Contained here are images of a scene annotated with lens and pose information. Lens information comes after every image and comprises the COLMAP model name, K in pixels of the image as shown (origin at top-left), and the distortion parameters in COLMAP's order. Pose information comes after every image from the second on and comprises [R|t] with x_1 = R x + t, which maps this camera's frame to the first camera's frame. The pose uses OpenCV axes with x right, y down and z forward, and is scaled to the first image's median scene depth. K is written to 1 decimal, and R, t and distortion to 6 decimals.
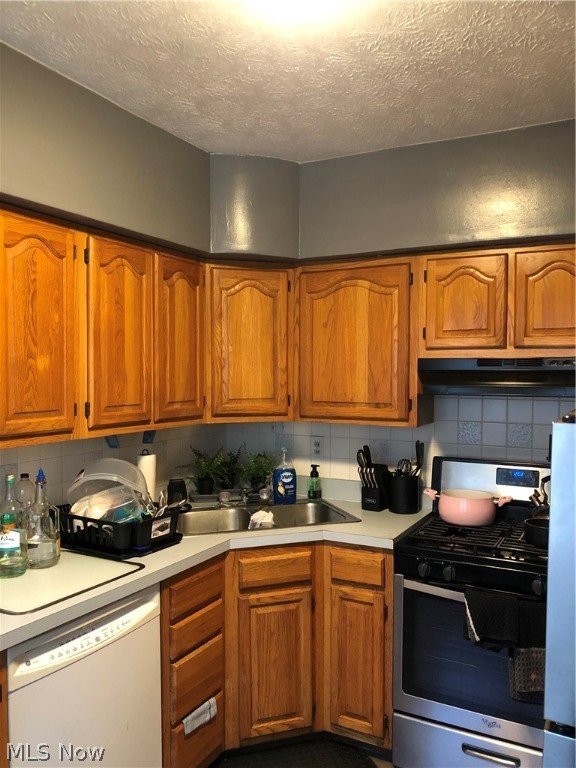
lens RADIAL K [[627.4, 0, 293.9], [0, 627.4, 388.7], [0, 0, 1]] dist [0.033836, -0.032789]
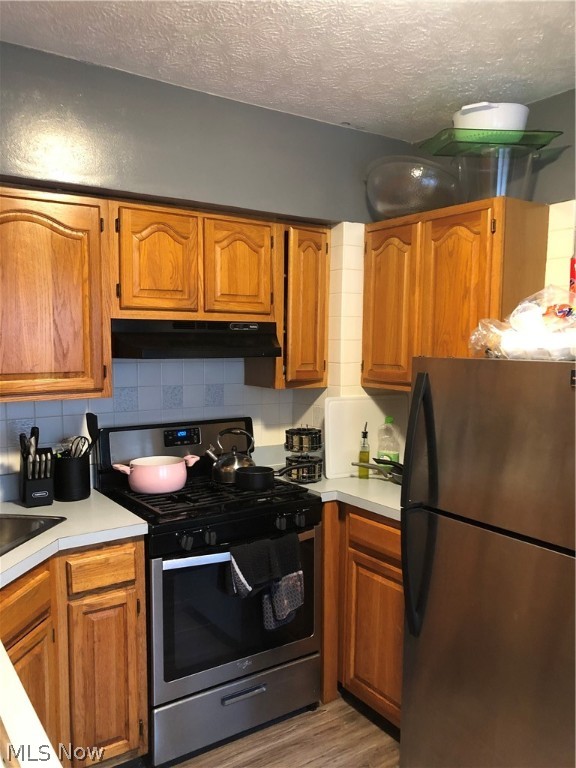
lens RADIAL K [[627.4, 0, 291.9], [0, 627.4, 381.5], [0, 0, 1]] dist [0.033836, -0.032789]
pose [[0.464086, -0.062254, 0.883600, -0.497535], [0.021264, 0.998023, 0.059147, -0.007556], [-0.885535, -0.008661, 0.464492, 0.388010]]
